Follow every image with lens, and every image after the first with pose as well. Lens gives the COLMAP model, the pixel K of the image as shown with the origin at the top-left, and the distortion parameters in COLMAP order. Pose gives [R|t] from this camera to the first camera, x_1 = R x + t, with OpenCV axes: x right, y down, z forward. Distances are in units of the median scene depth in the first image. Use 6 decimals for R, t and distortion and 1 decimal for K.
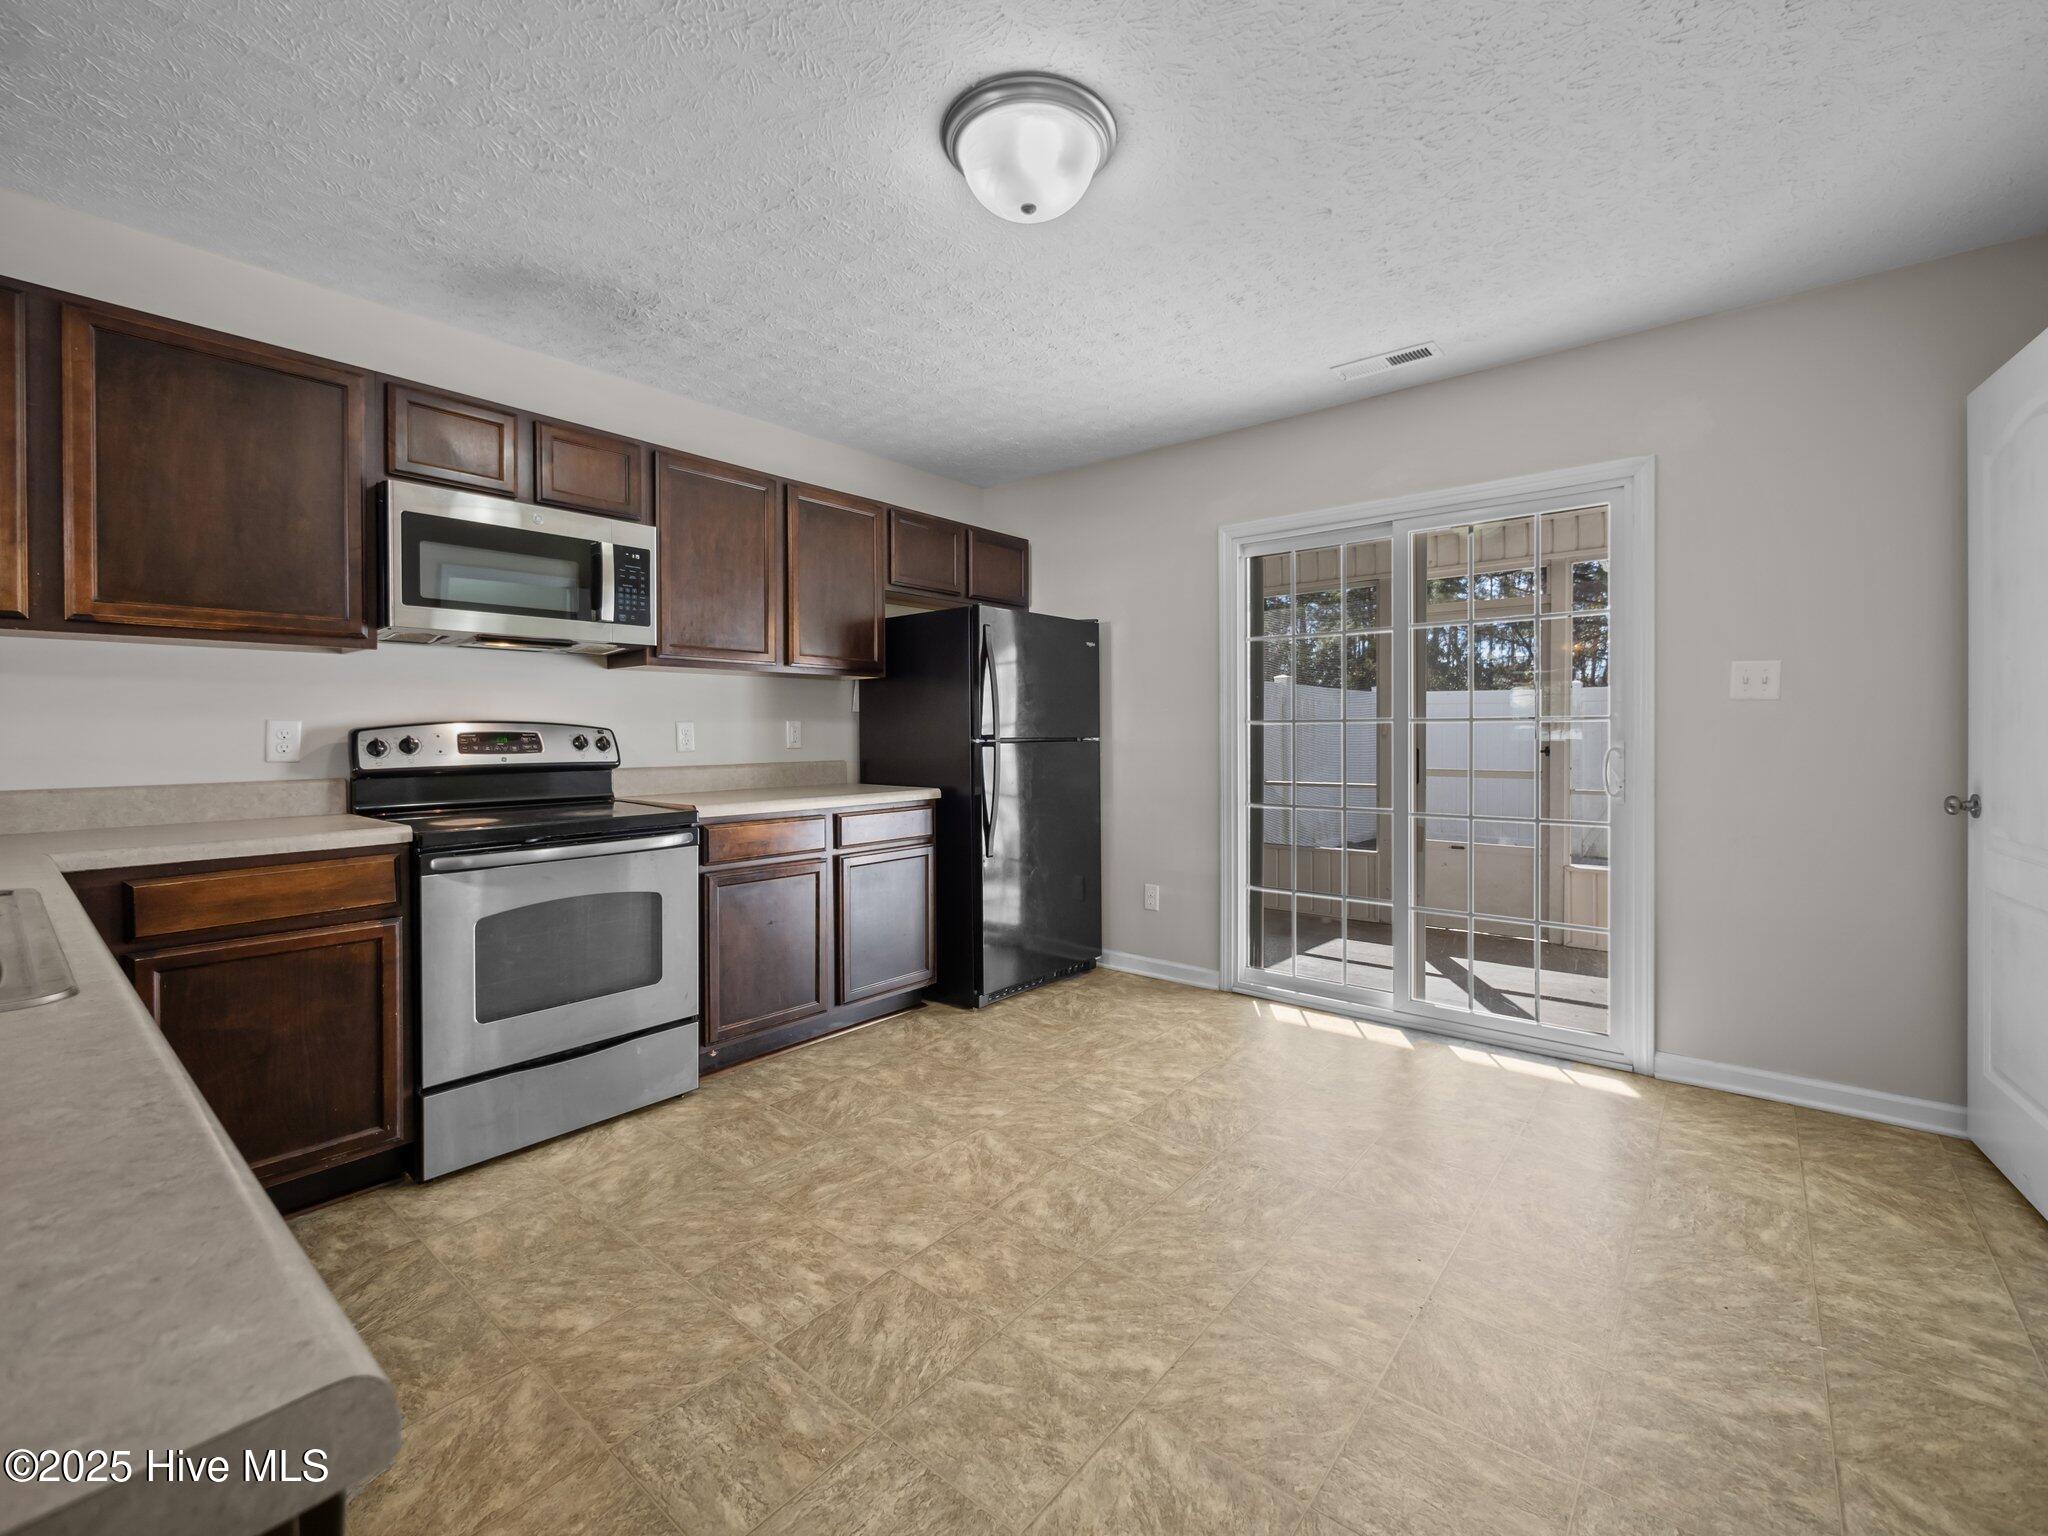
lens RADIAL K [[873.6, 0, 1023.5], [0, 873.6, 750.3], [0, 0, 1]] dist [-0.002590, -0.000311]
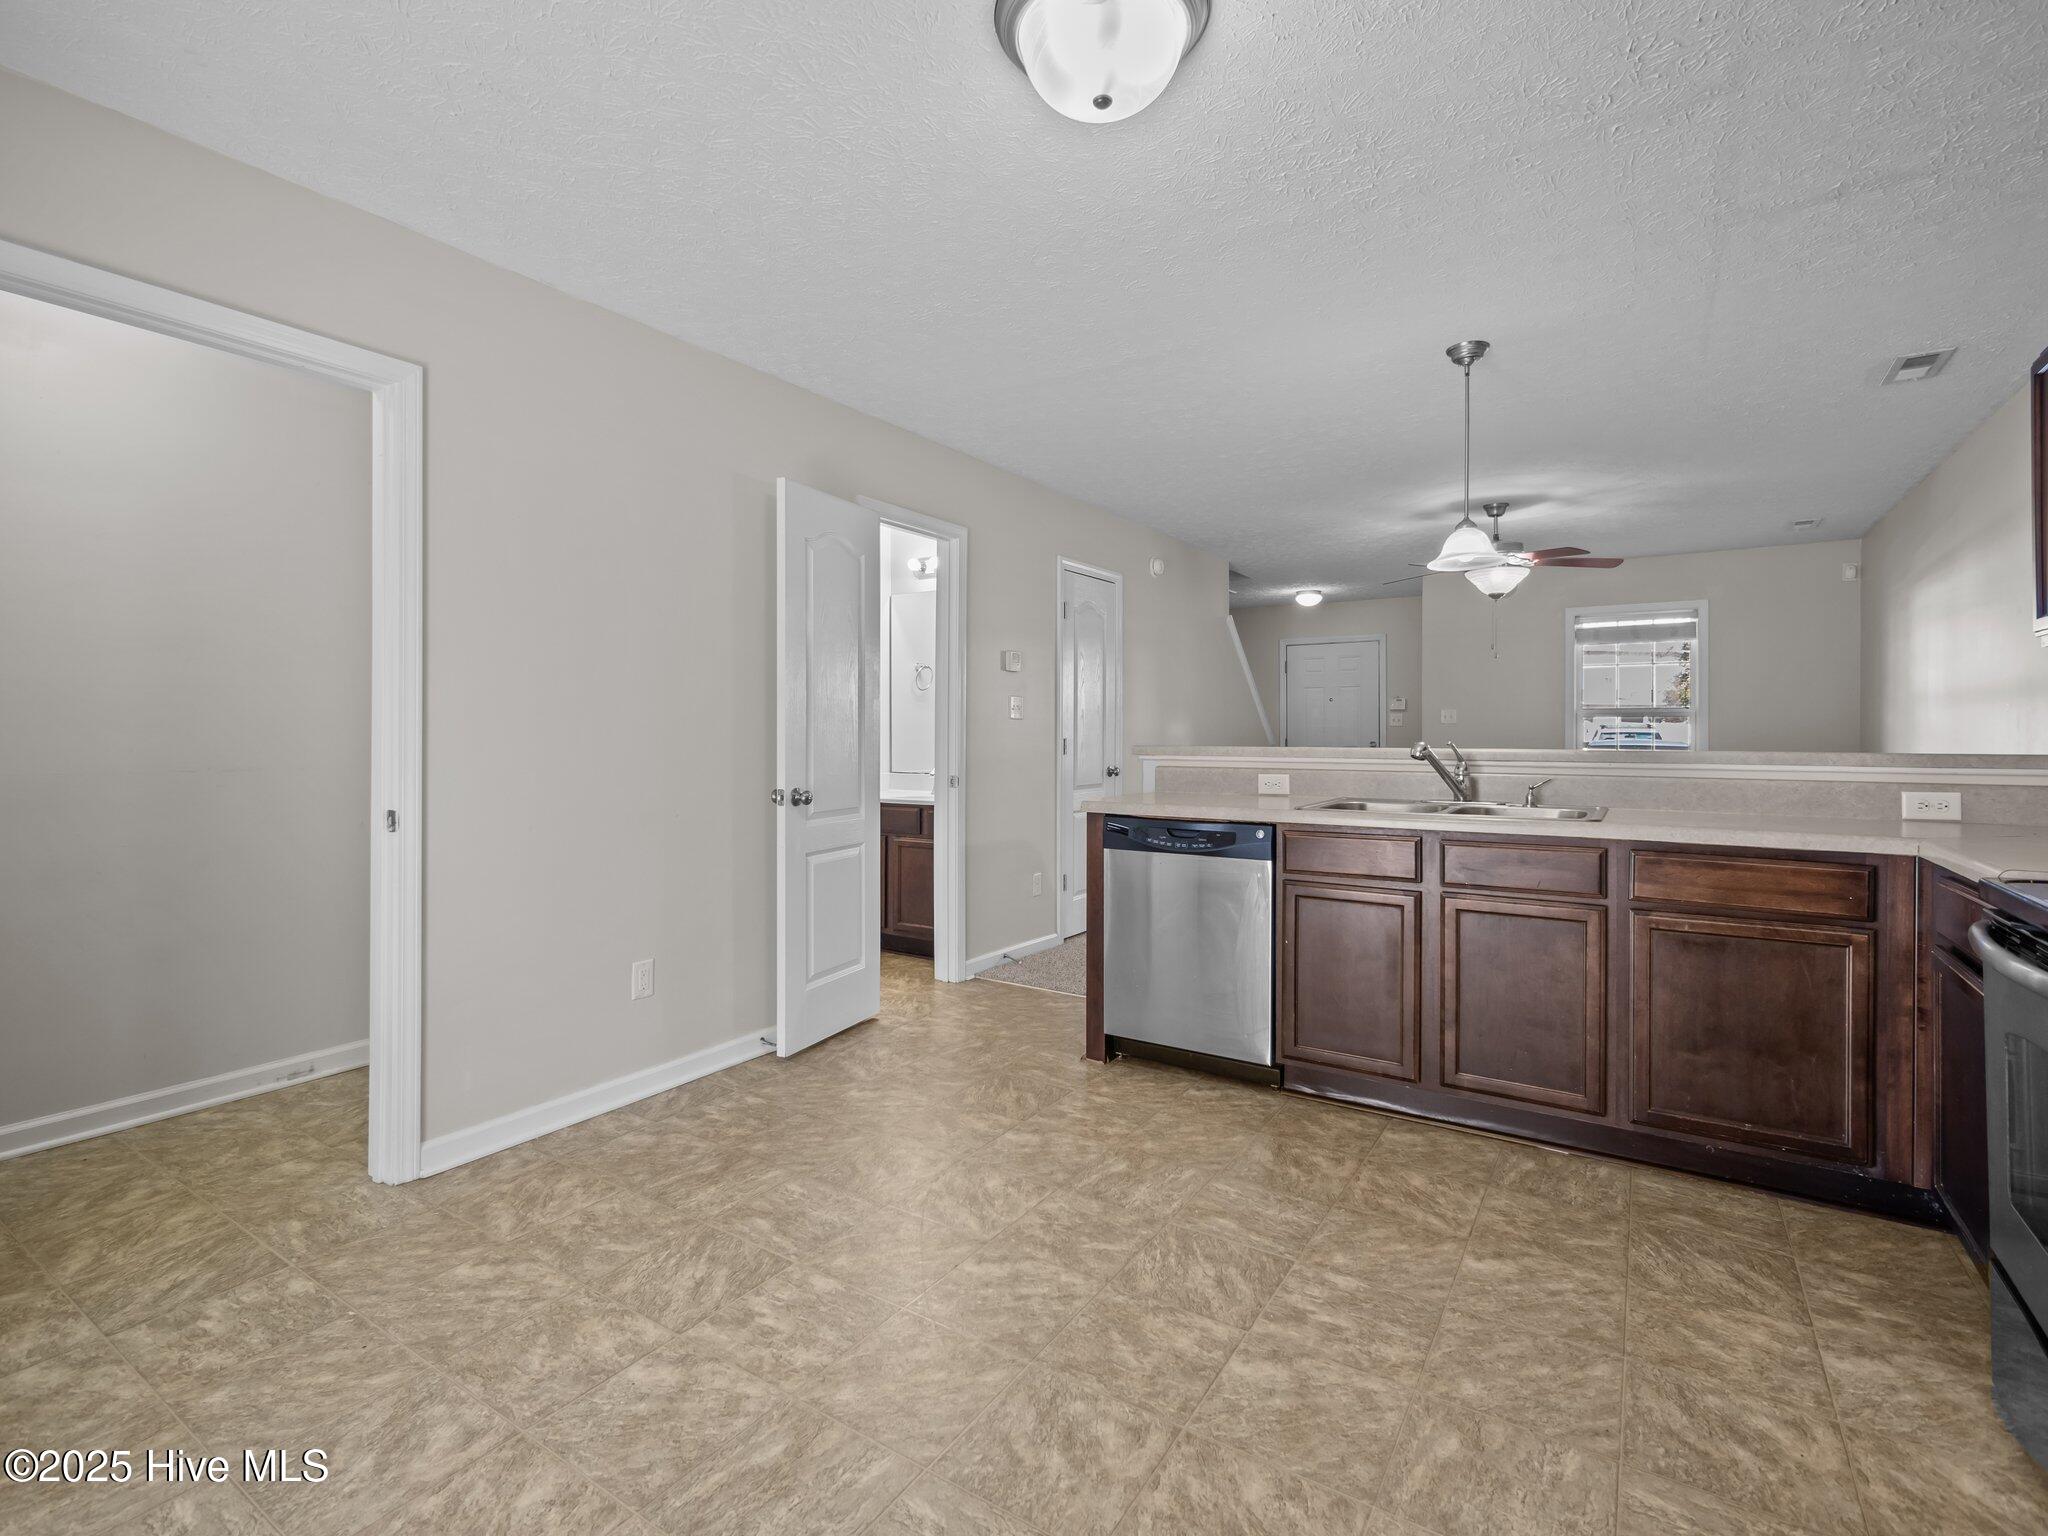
lens RADIAL K [[960.0, 0, 1018.7], [0, 960.0, 752.9], [0, 0, 1]] dist [-0.001239, 0.000008]
pose [[-0.993990, 0.006791, -0.109264, 0.175641], [0.002454, 0.999205, 0.039780, -0.040827], [0.109448, 0.039273, -0.993216, 1.788849]]
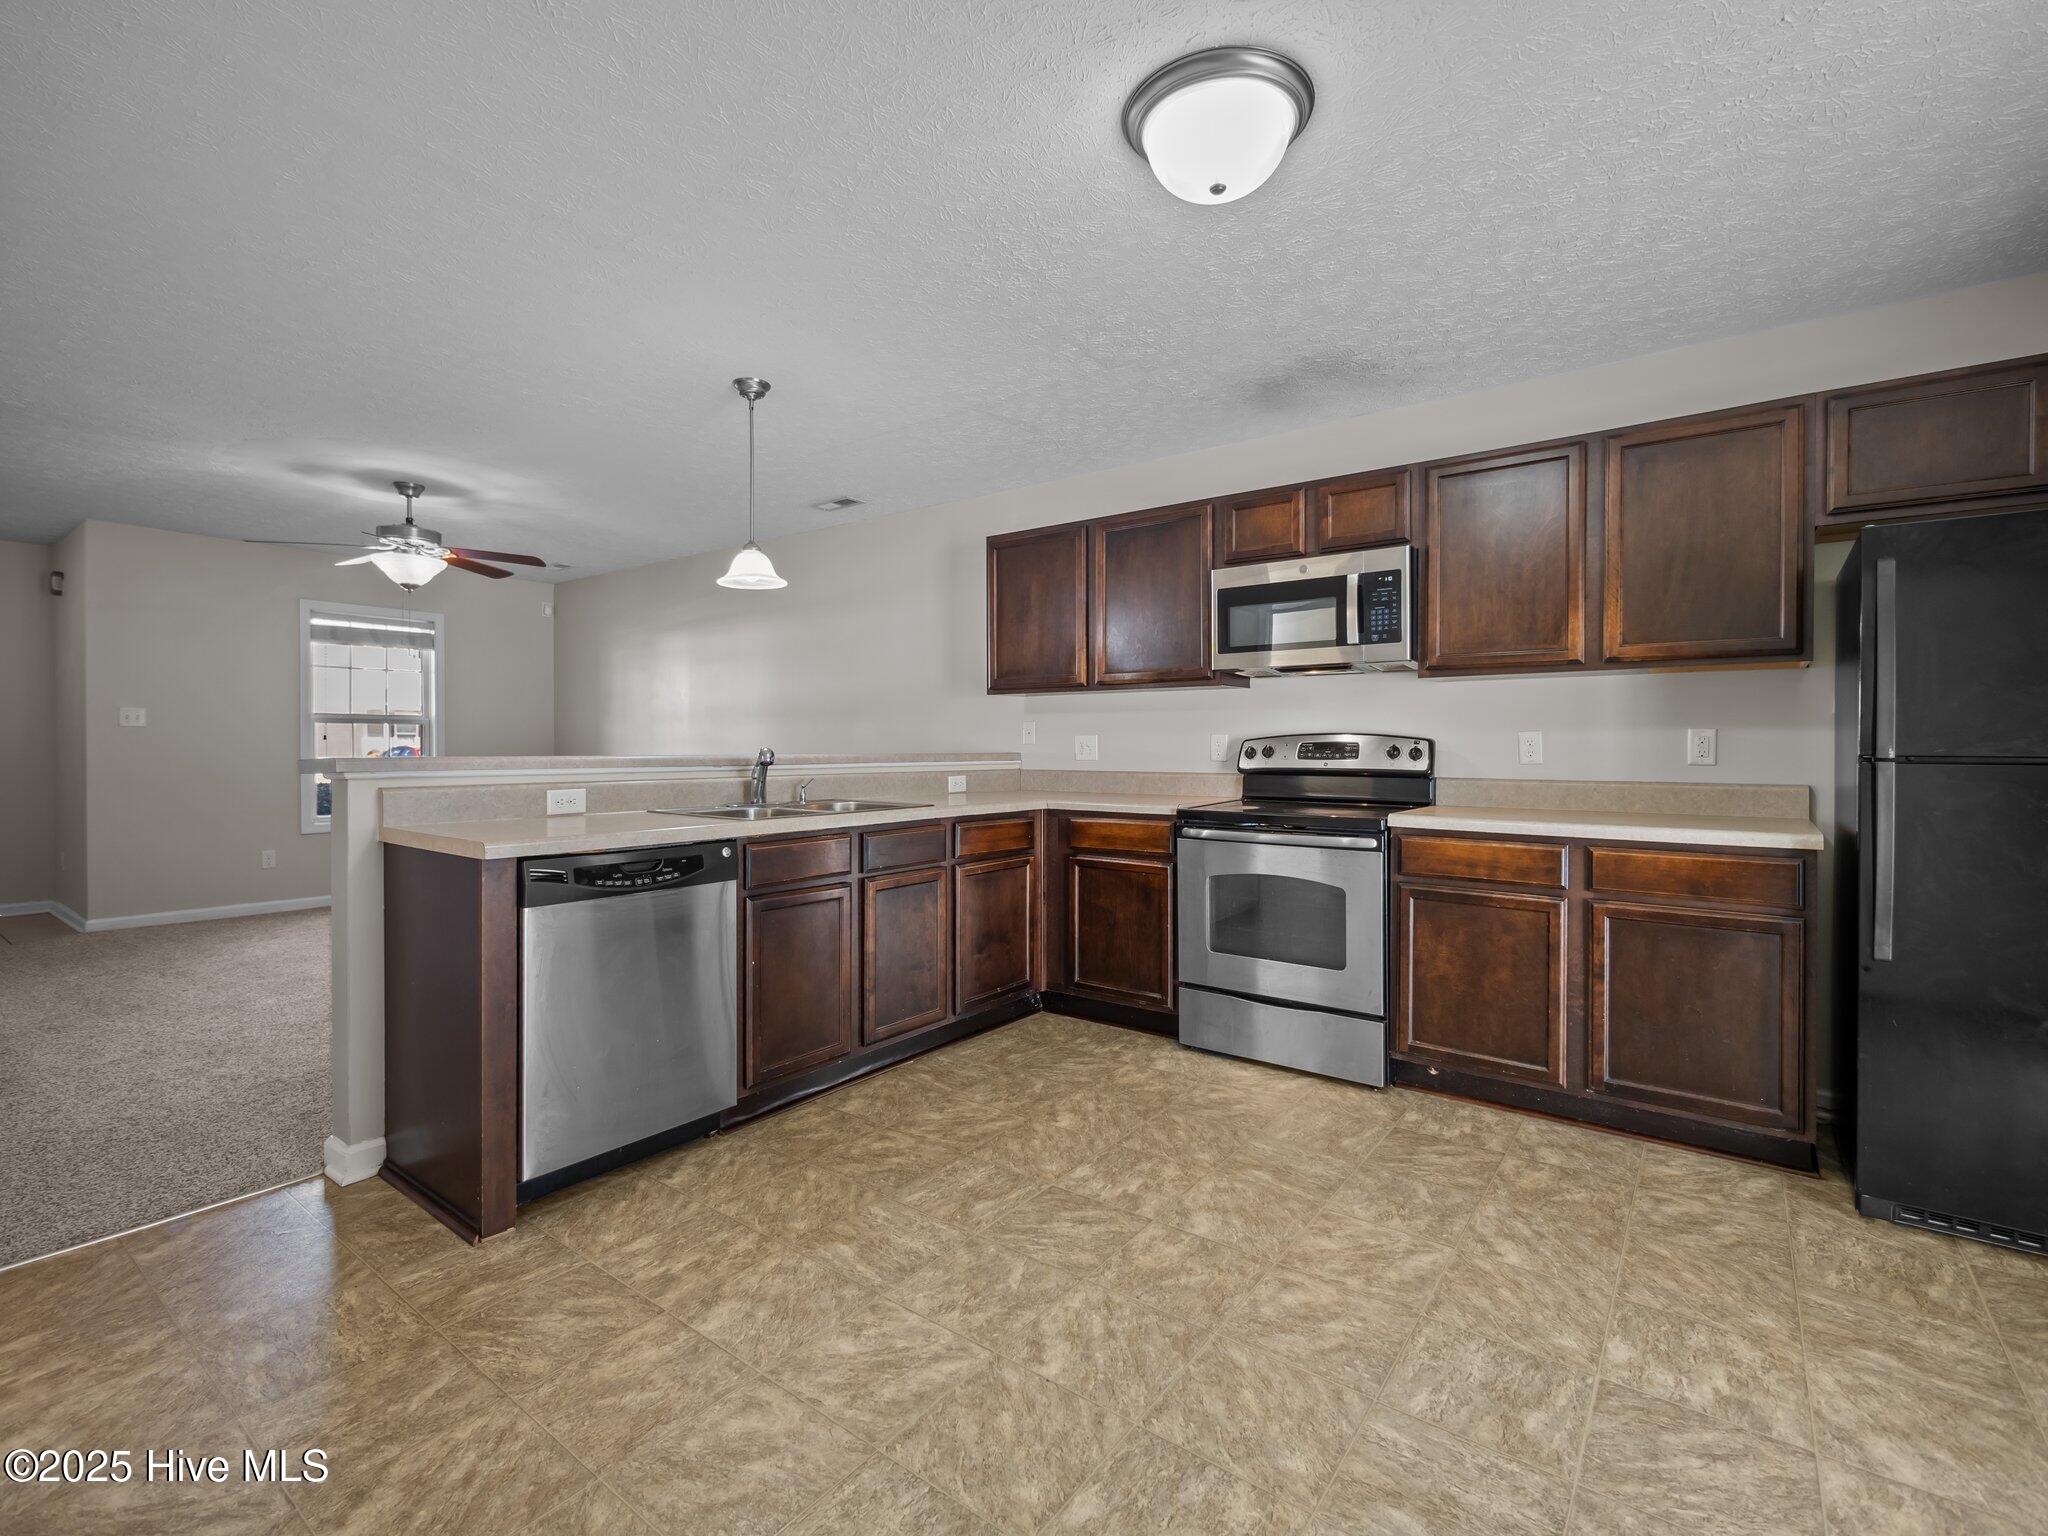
lens RADIAL K [[928.6, 0, 1029.3], [0, 928.6, 761.8], [0, 0, 1]] dist [-0.000608, 0.000156]
pose [[0.048096, 0.024094, -0.998552, 0.945686], [-0.022150, 0.999489, 0.023050, -0.019125], [0.998597, 0.021009, 0.048605, 0.710269]]
